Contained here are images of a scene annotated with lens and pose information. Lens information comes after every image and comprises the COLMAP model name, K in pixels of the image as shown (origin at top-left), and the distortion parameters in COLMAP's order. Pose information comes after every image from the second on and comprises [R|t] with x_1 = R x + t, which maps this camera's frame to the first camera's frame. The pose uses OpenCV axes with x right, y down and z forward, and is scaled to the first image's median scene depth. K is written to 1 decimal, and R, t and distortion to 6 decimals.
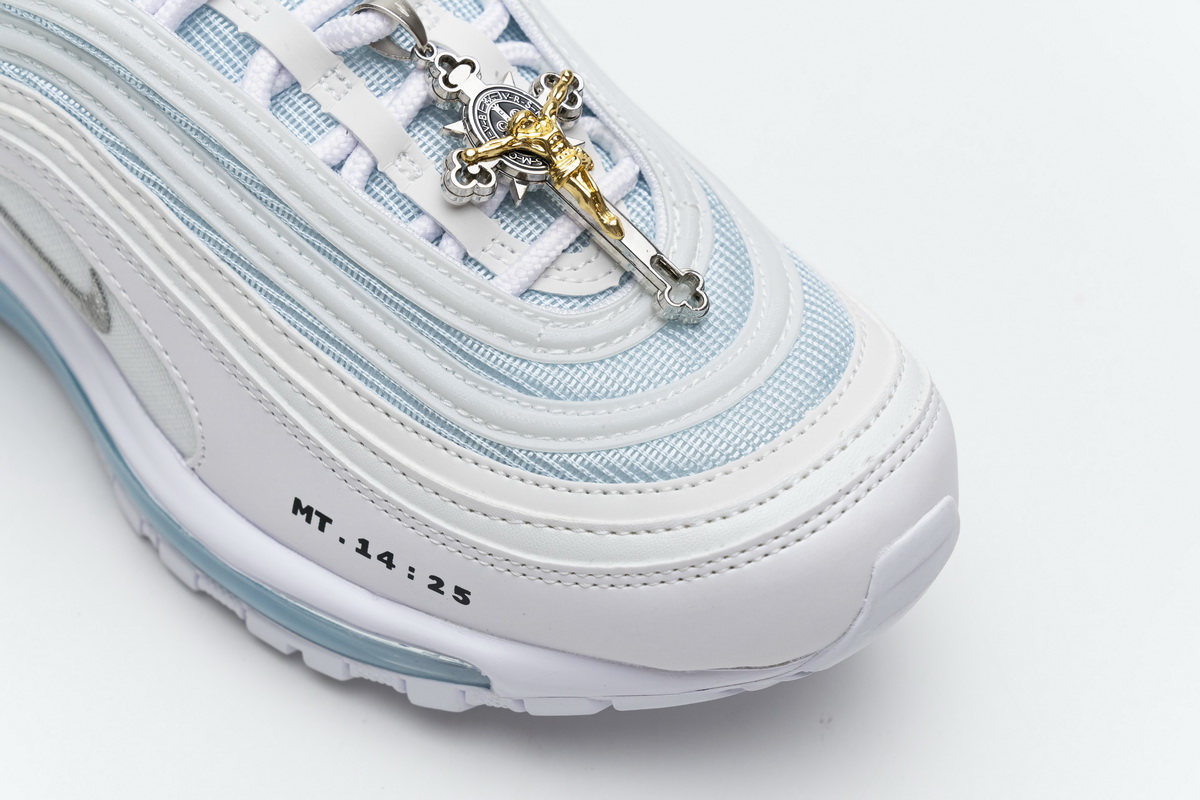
lens RADIAL K [[2362.1, 0, 600.0], [0, 2362.1, 400.0], [0, 0, 1]] dist [0.036345, -0.316413]
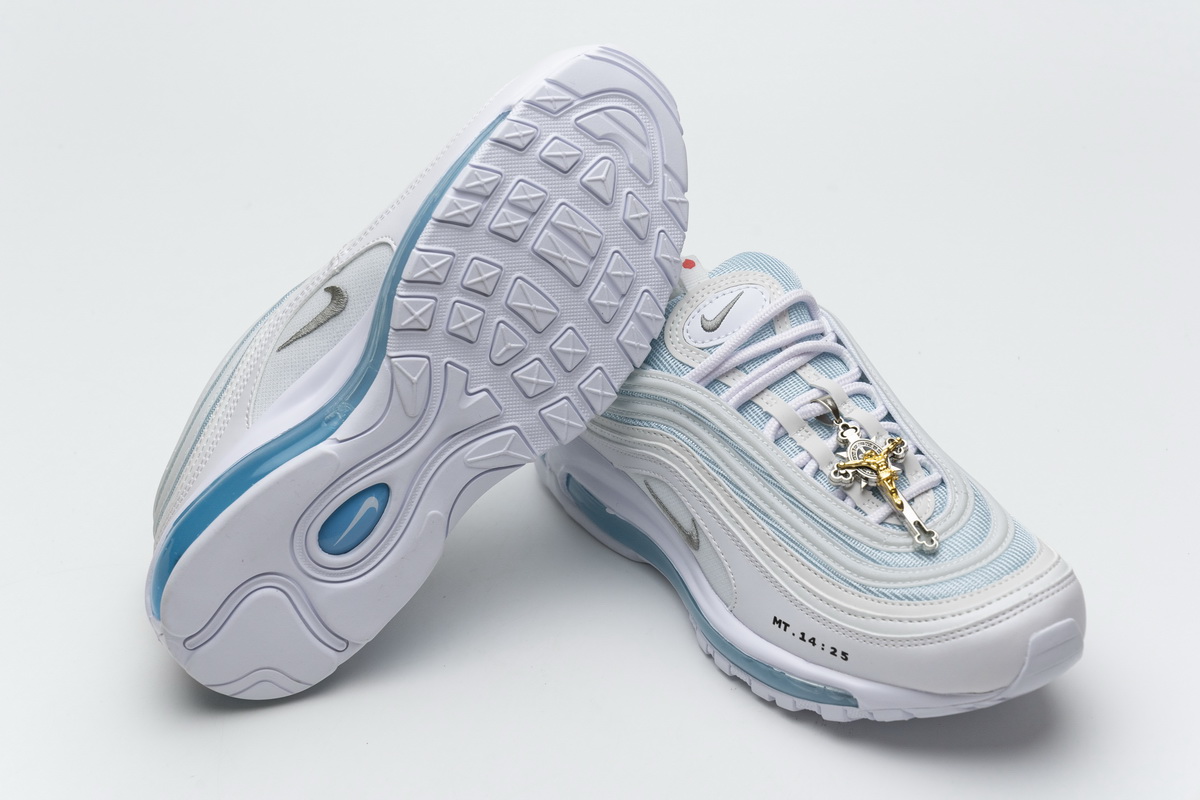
lens RADIAL K [[2362.1, 0, 600.0], [0, 2362.1, 400.0], [0, 0, 1]] dist [0.036345, -0.316413]
pose [[0.961719, 0.008972, -0.273889, 0.319320], [-0.090243, 0.954084, -0.285621, 0.499399], [0.258751, 0.299404, 0.918371, -1.132931]]
